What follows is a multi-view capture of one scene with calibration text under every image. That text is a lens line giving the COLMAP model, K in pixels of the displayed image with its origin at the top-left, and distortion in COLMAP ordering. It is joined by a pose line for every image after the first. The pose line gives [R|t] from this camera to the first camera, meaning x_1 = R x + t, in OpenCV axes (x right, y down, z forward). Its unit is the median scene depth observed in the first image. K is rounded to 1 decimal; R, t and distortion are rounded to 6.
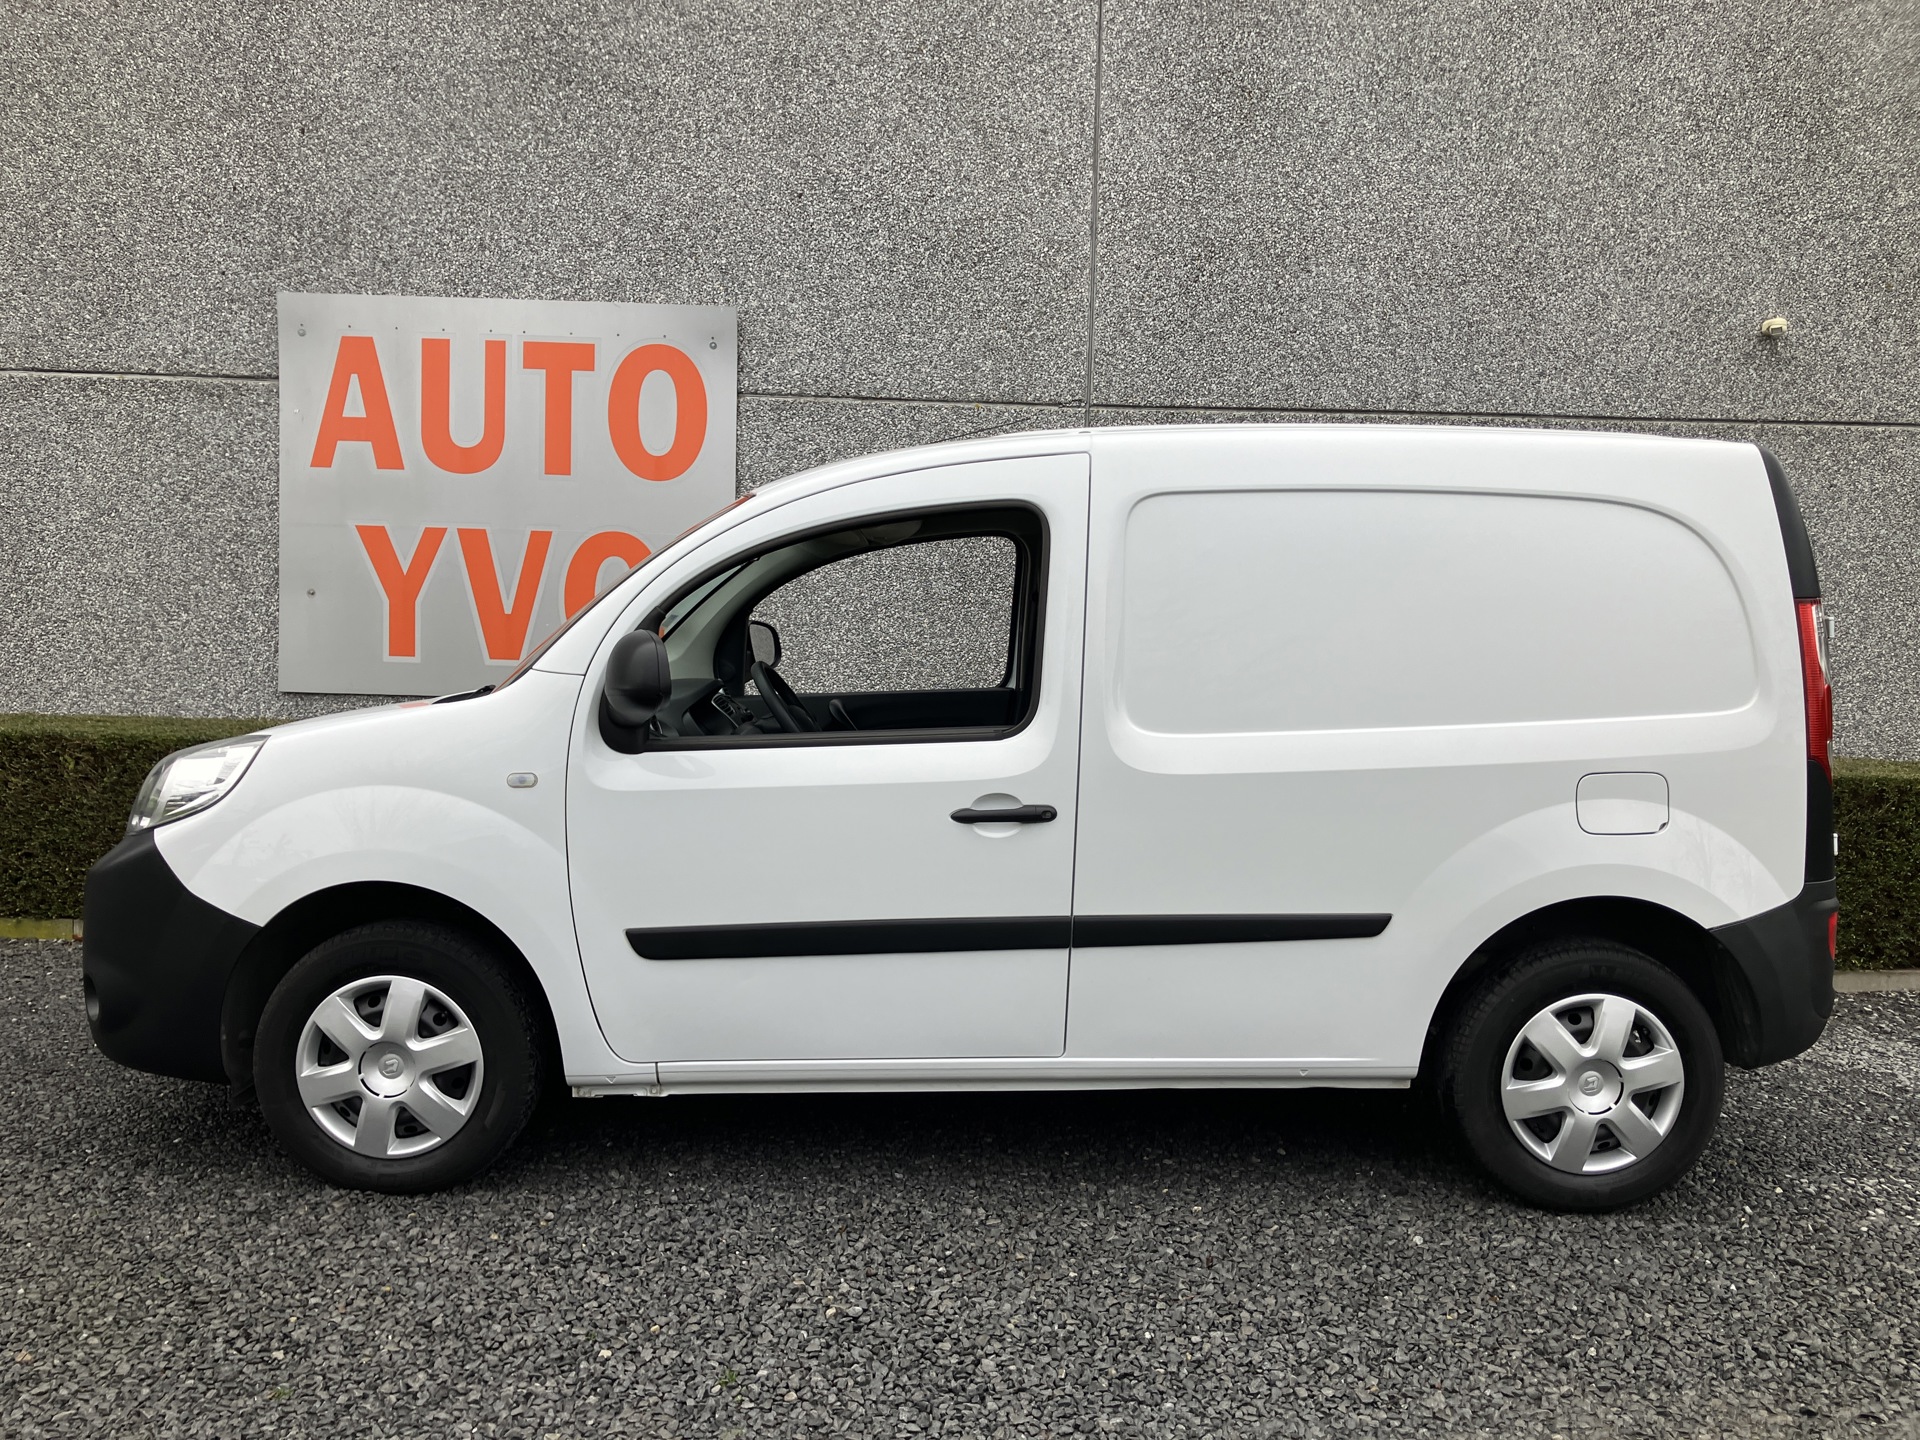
lens RADIAL K [[1597.4, 0, 960.0], [0, 1597.4, 720.0], [0, 0, 1]] dist [0.004307, -0.014614]
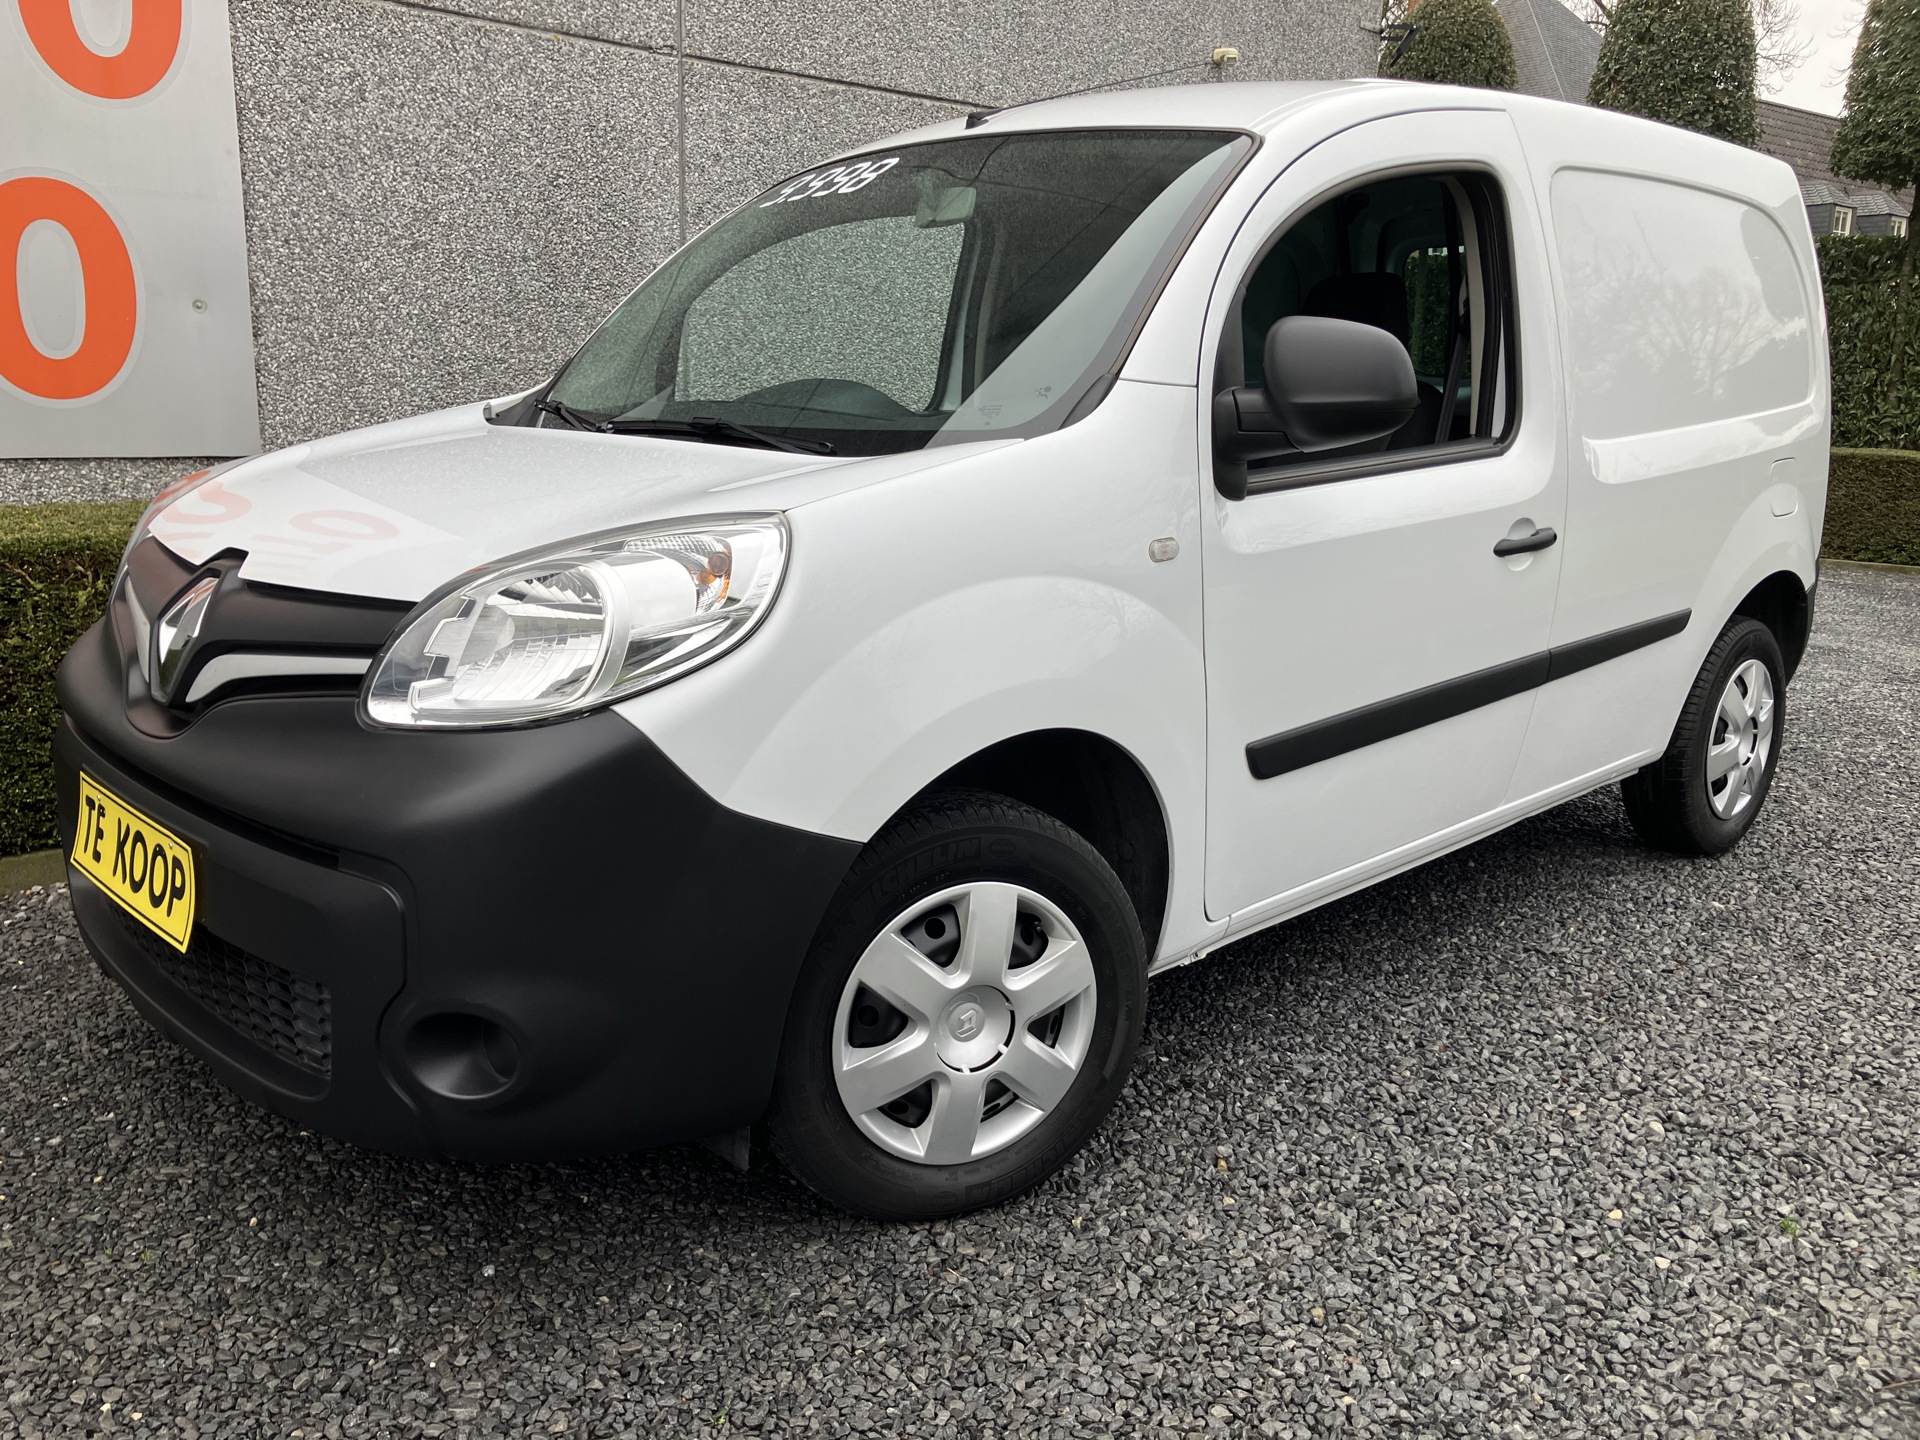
lens RADIAL K [[1597.4, 0, 960.0], [0, 1597.4, 720.0], [0, 0, 1]] dist [0.004307, -0.014614]
pose [[0.734858, -0.151367, 0.661114, -0.748879], [0.040264, 0.982794, 0.180263, -0.014807], [-0.677025, -0.105849, 0.728309, 0.540037]]
